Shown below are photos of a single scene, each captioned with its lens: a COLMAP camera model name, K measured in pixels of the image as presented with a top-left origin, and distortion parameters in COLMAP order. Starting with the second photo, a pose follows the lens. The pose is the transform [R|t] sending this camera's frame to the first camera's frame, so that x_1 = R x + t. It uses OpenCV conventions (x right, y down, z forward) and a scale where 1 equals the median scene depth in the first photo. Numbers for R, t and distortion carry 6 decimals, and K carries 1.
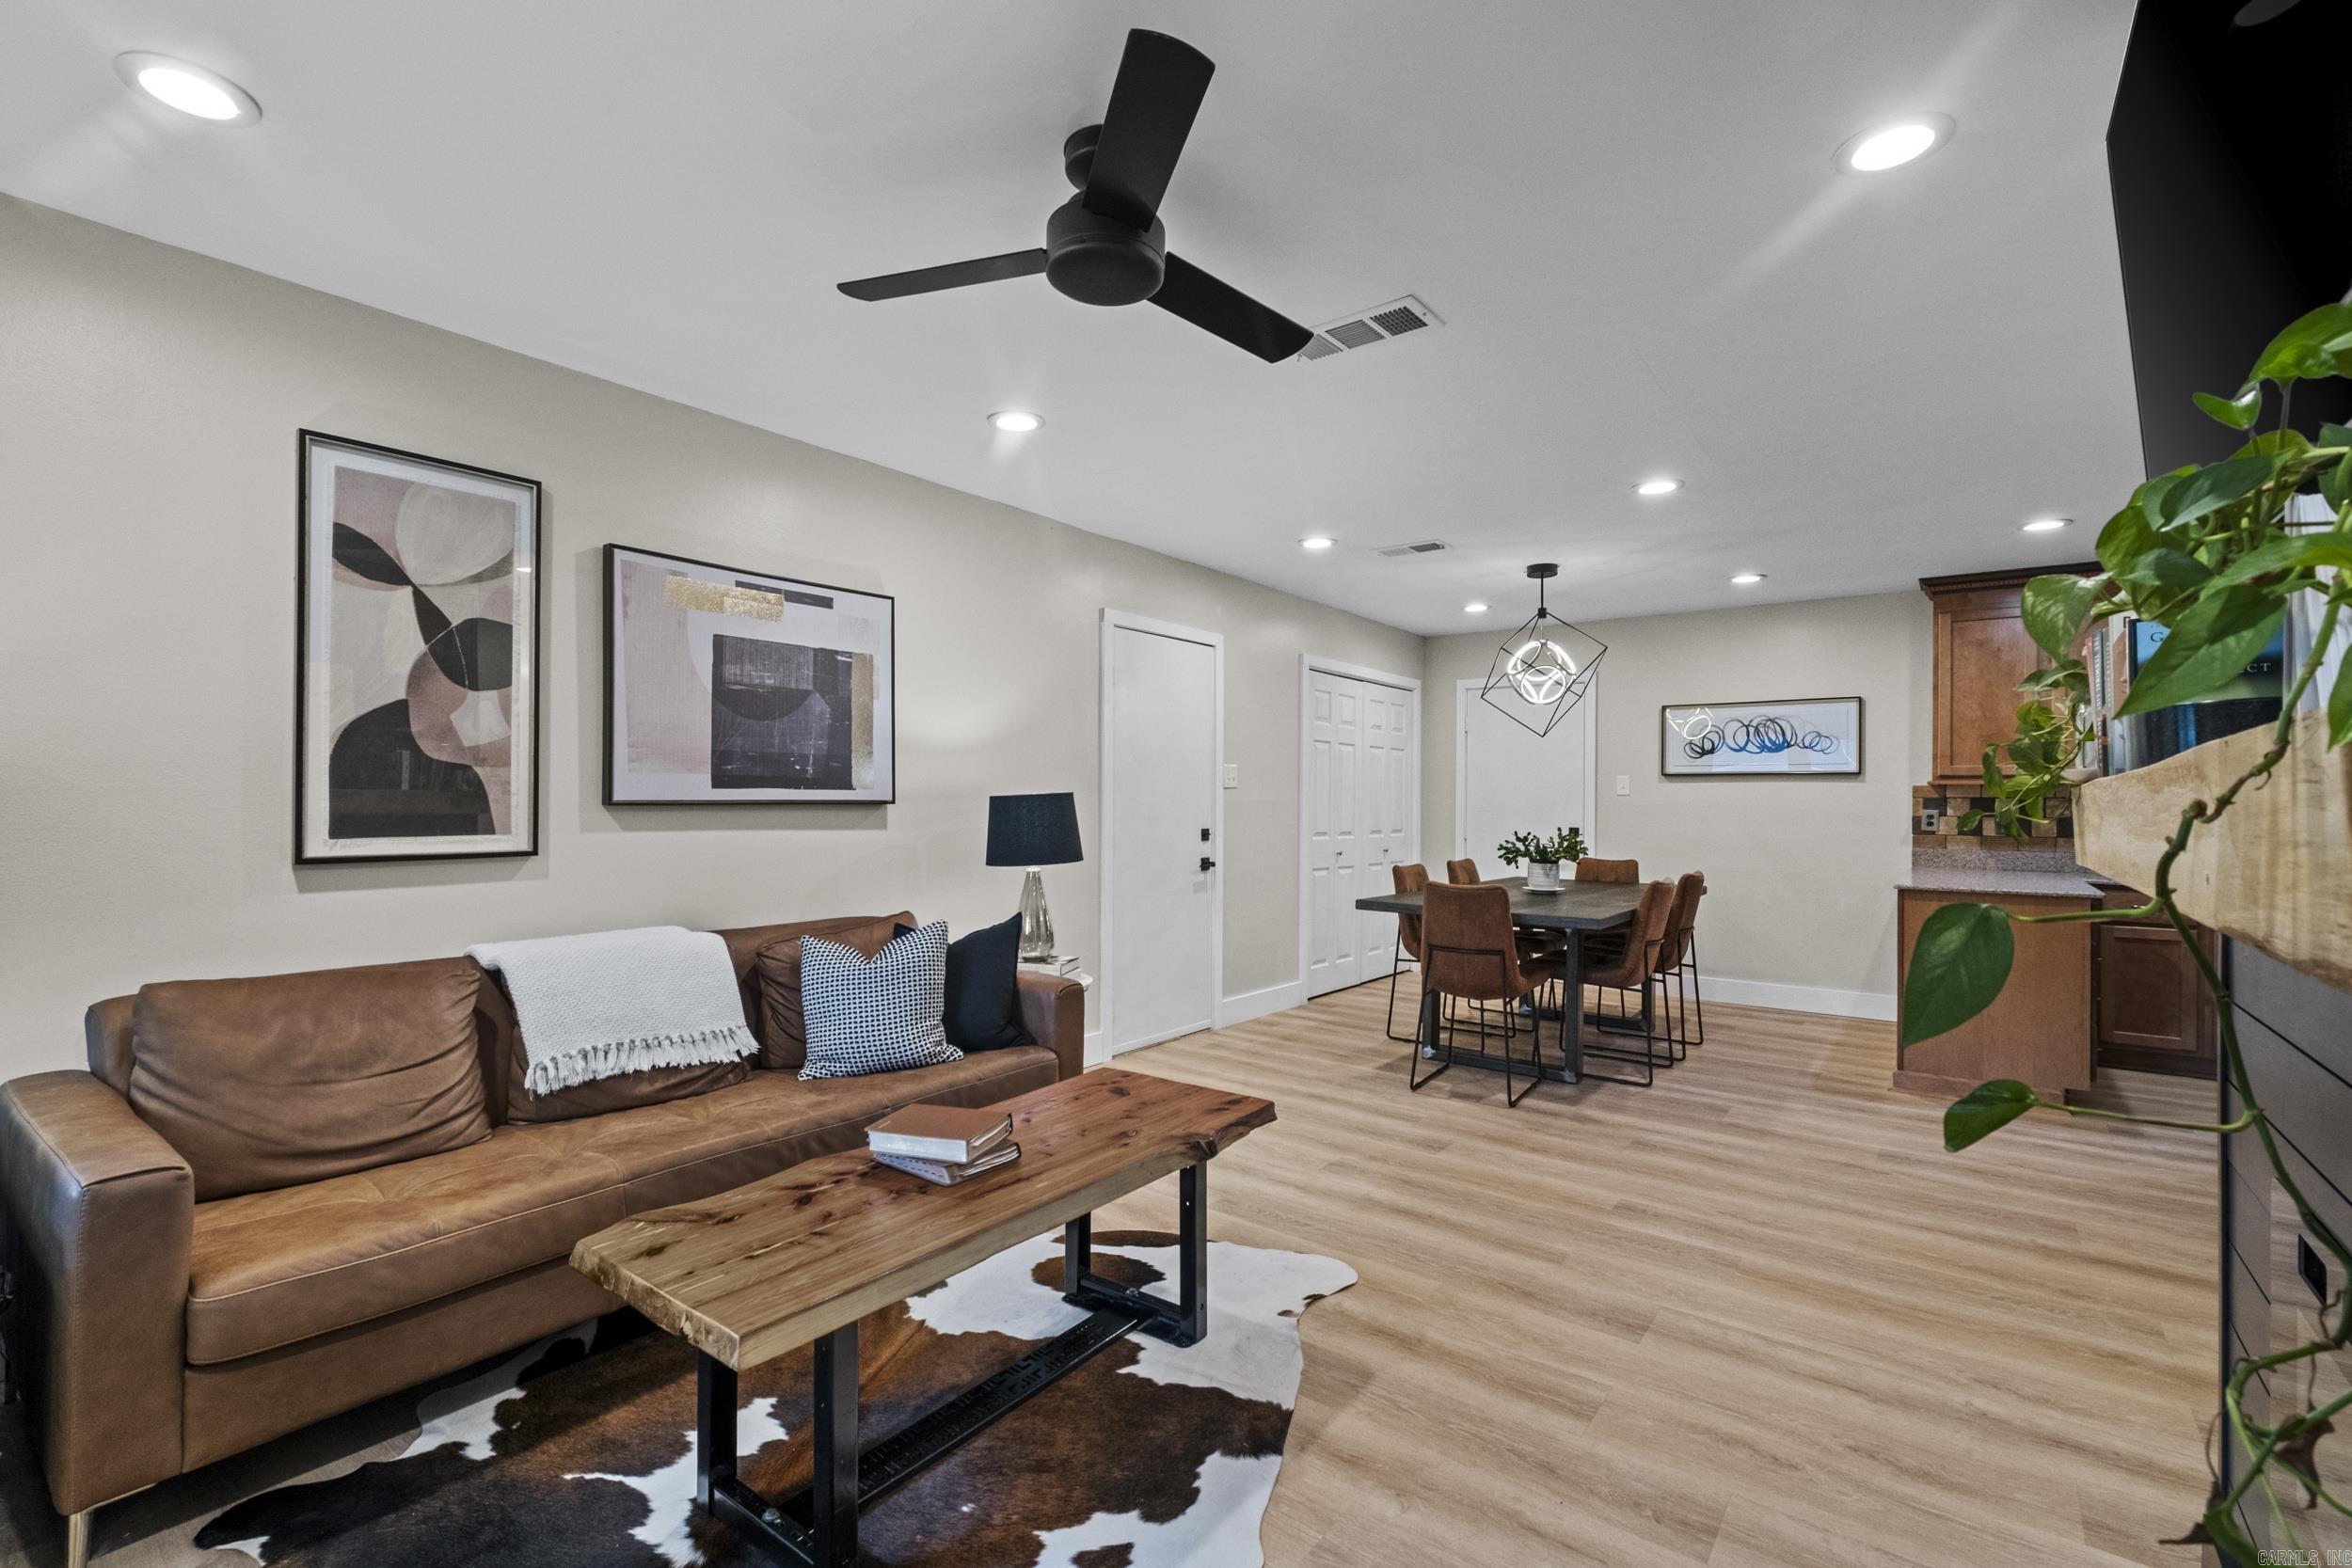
lens RADIAL K [[1019.2, 0, 1174.8], [0, 1019.2, 793.0], [0, 0, 1]] dist [-0.008090, -0.000411]
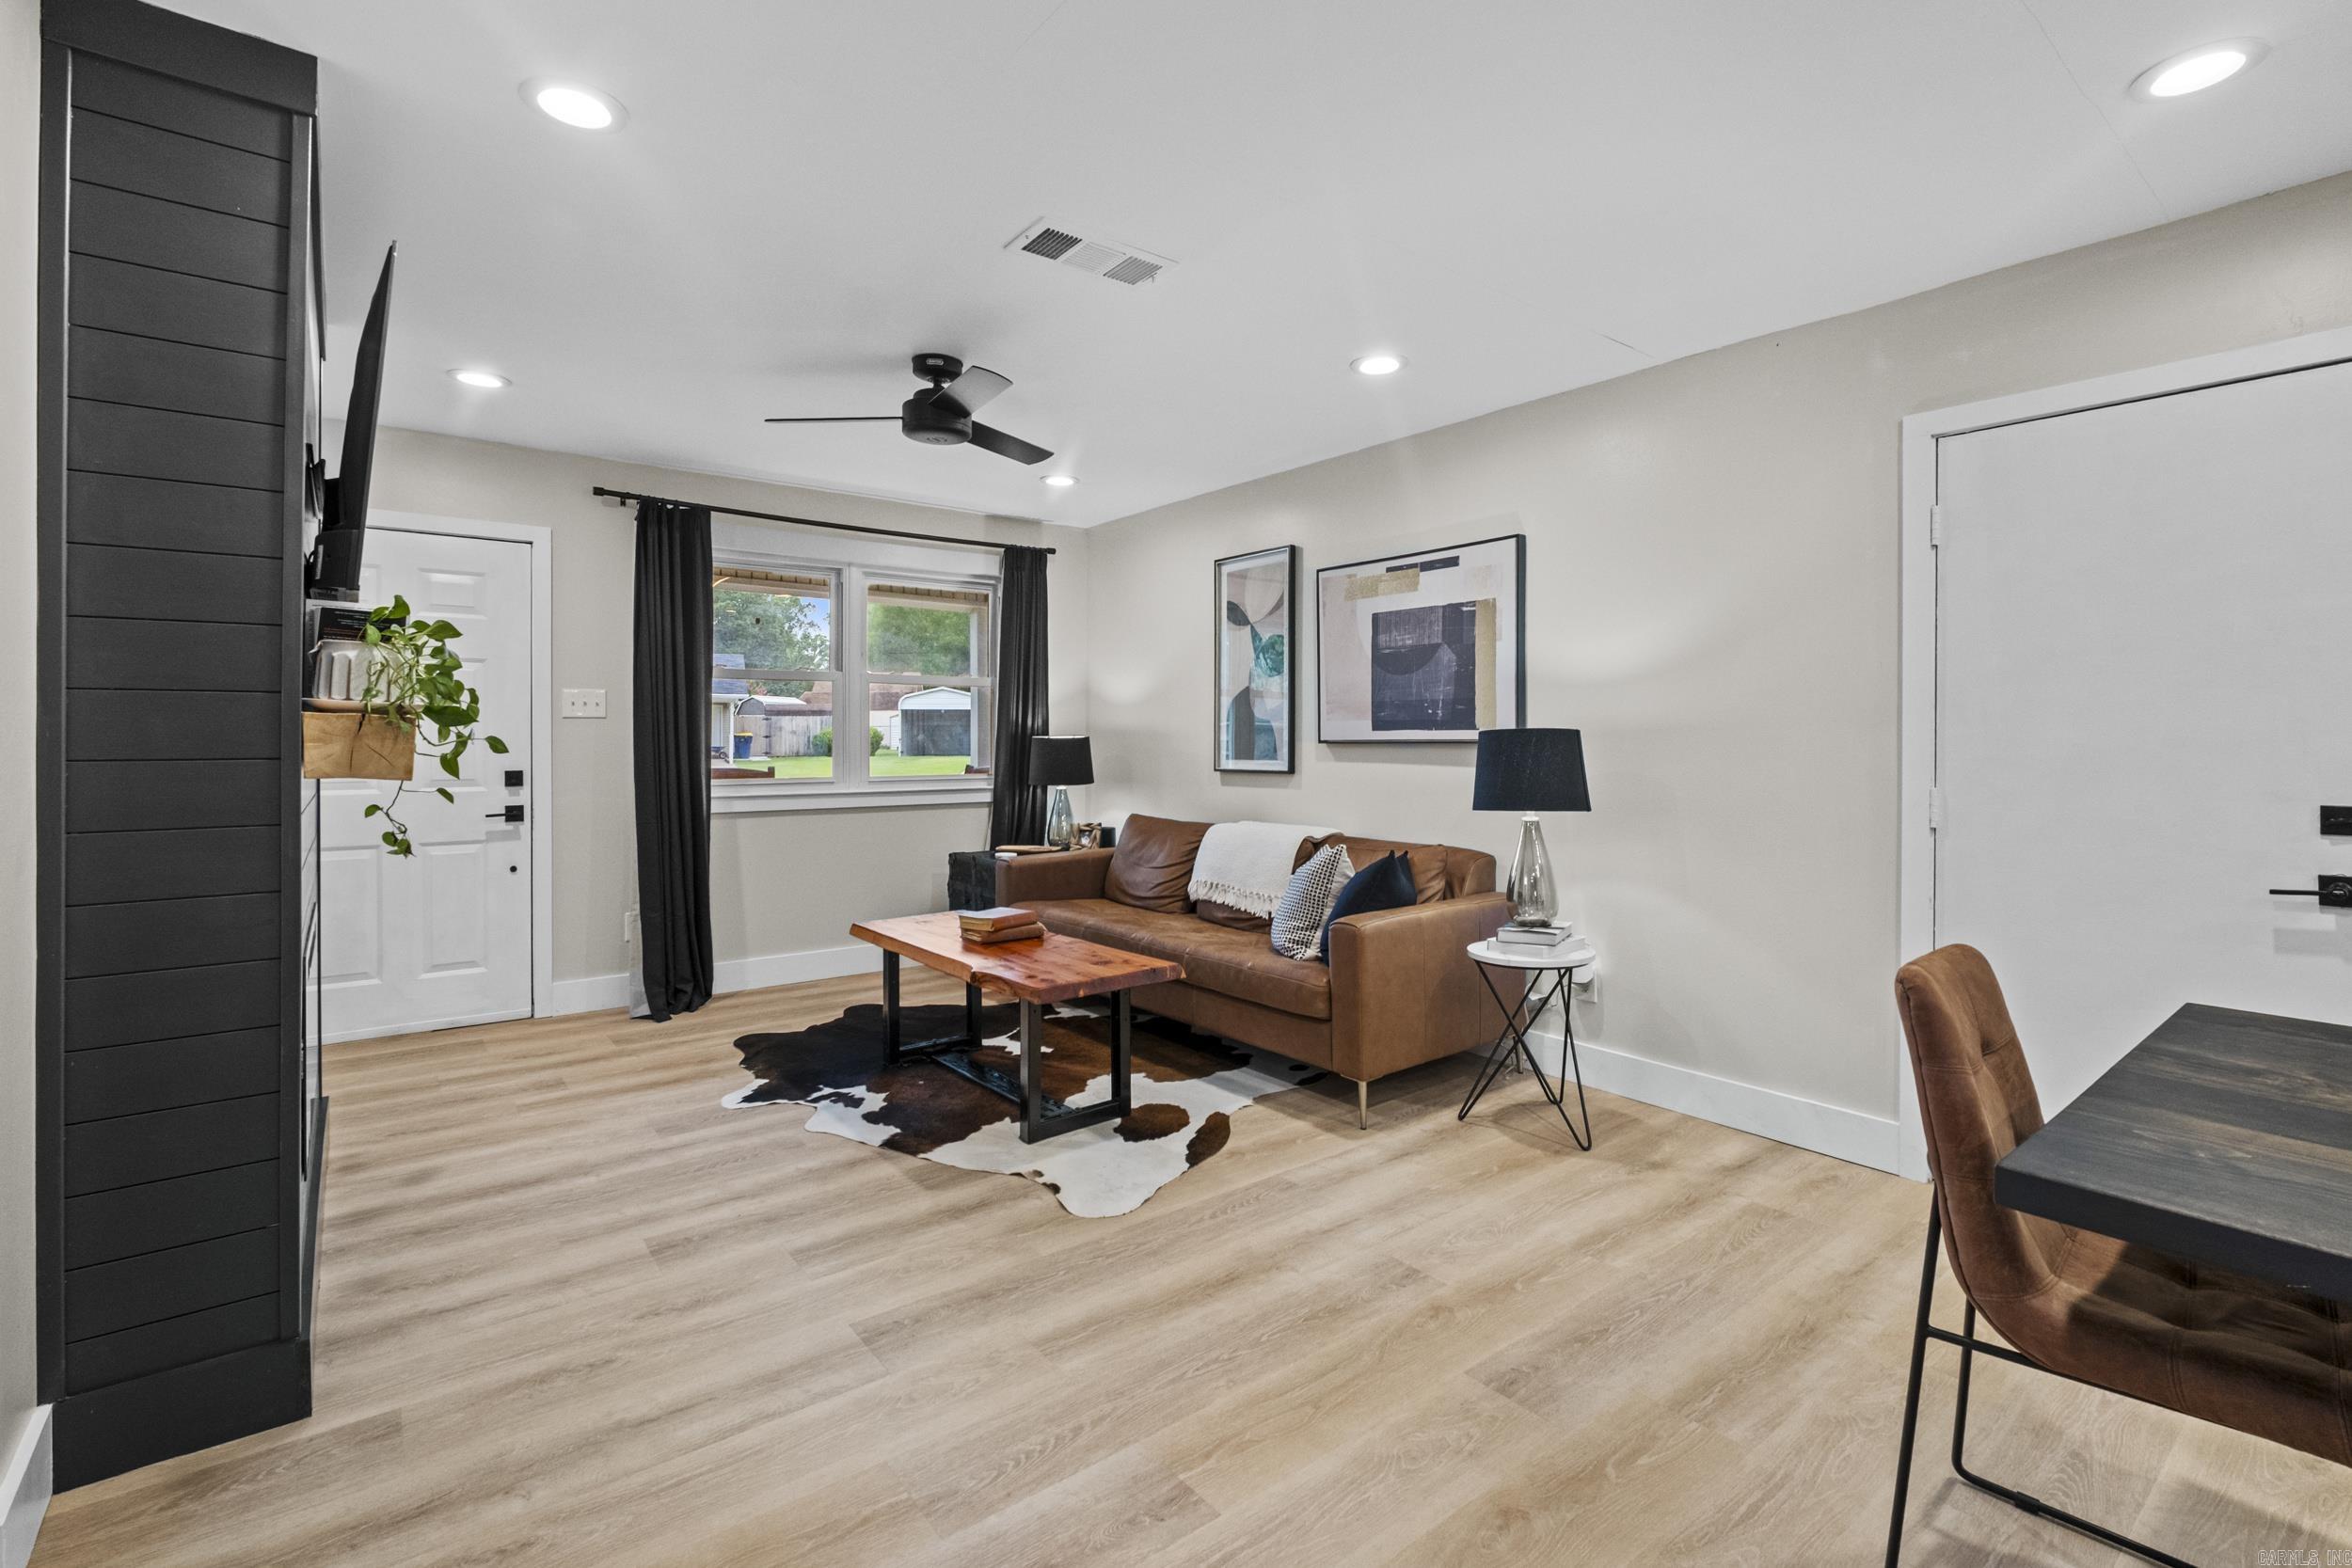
lens RADIAL K [[1062.0, 0, 1177.2], [0, 1062.0, 743.2], [0, 0, 1]] dist [-0.008557, -0.000288]
pose [[-0.243860, -0.004008, -0.969802, 0.769219], [0.002156, 0.999987, -0.004675, 0.014271], [0.969808, -0.003231, -0.243848, 0.892341]]
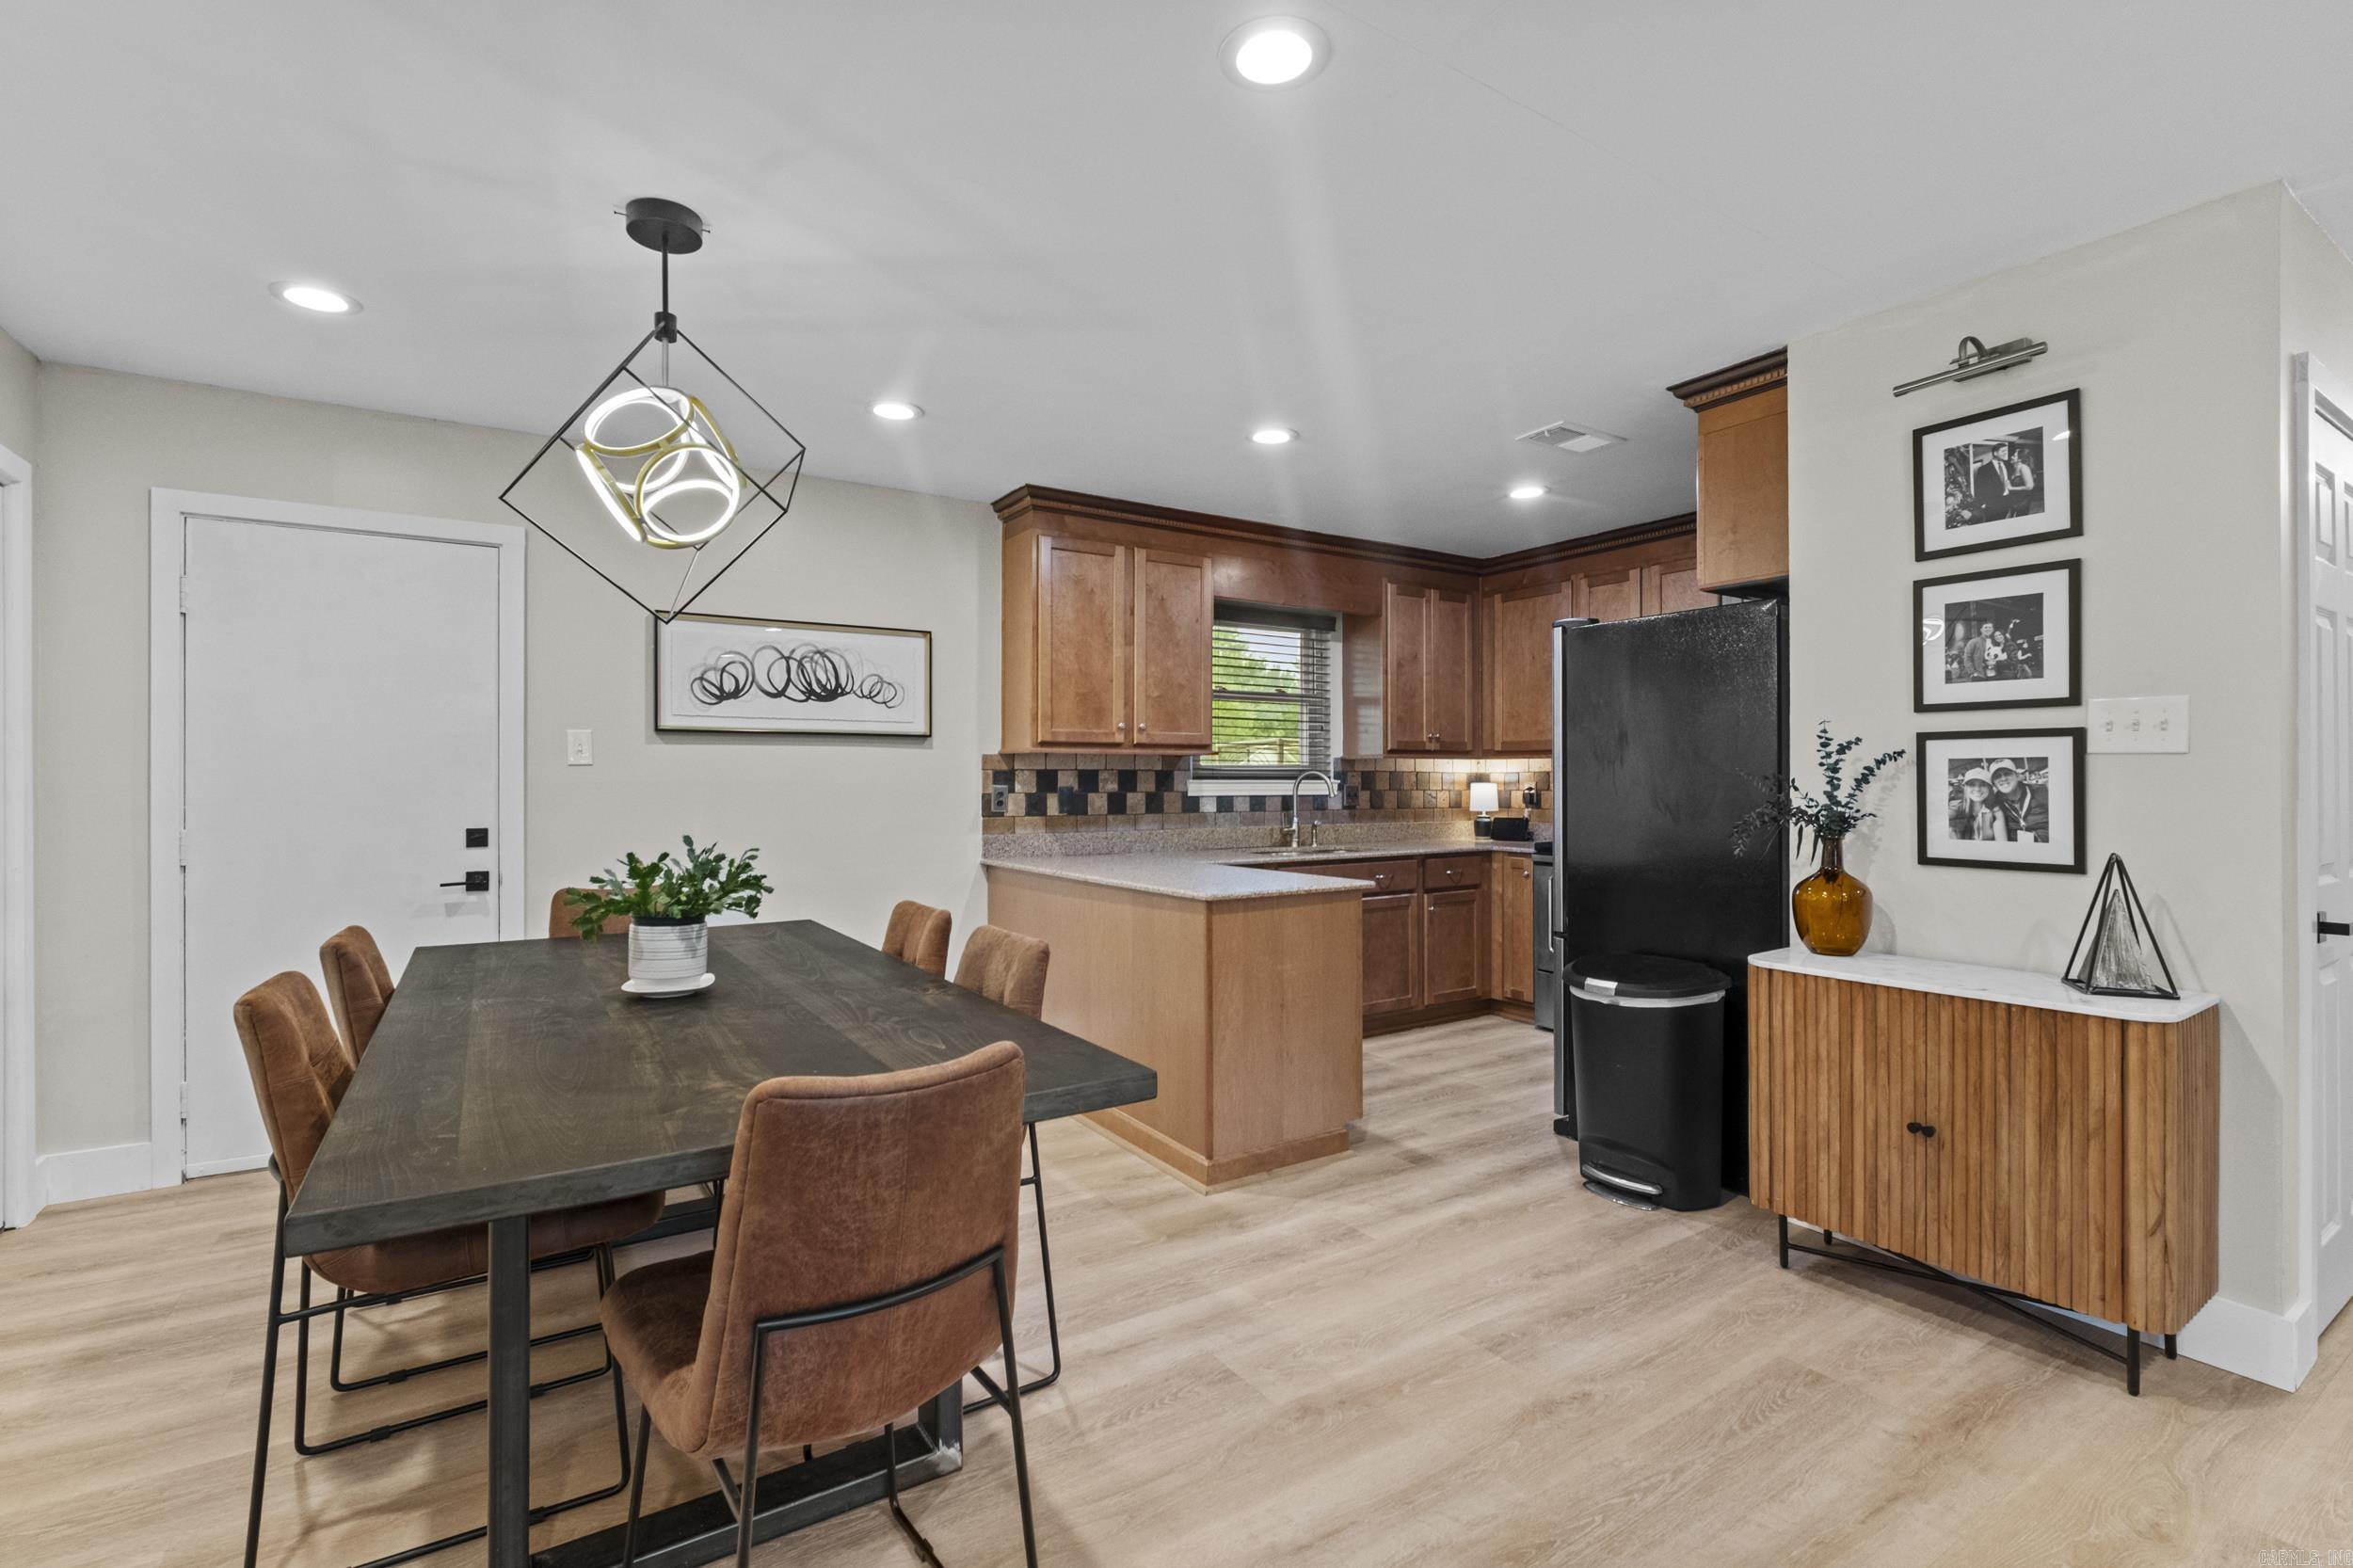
lens RADIAL K [[1044.2, 0, 1146.1], [0, 1044.2, 778.5], [0, 0, 1]] dist [-0.002371, -0.000197]
pose [[0.343833, -0.005931, 0.939012, 0.033034], [-0.002377, 0.999971, 0.007186, 0.007803], [-0.939028, -0.004702, 0.343809, 0.898533]]
